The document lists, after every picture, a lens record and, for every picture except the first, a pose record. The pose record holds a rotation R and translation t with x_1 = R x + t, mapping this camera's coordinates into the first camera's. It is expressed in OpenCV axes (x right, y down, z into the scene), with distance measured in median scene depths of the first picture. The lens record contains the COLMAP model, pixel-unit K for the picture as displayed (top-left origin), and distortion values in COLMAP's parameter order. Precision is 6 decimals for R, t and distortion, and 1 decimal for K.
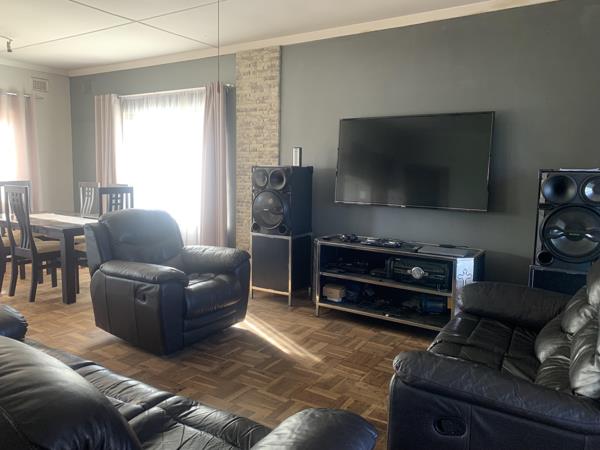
lens RADIAL K [[455.2, 0, 300.0], [0, 455.2, 225.0], [0, 0, 1]] dist [0.010166, -0.051820]
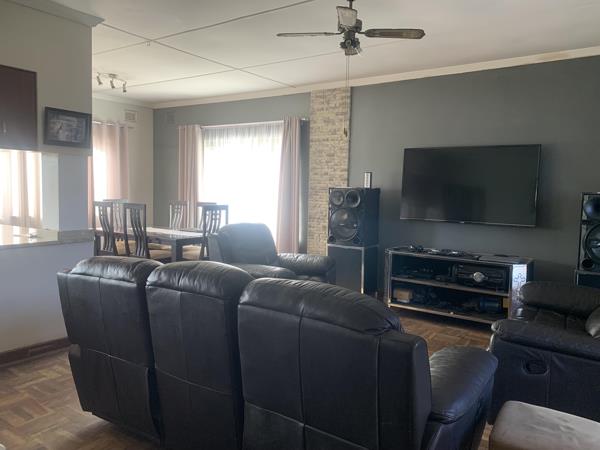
lens RADIAL K [[455.2, 0, 300.0], [0, 455.2, 225.0], [0, 0, 1]] dist [0.010166, -0.051820]
pose [[0.999167, 0.007471, -0.040124, -0.137087], [-0.009187, 0.999043, -0.042767, 0.019033], [0.039767, 0.043100, 0.998279, -0.187541]]
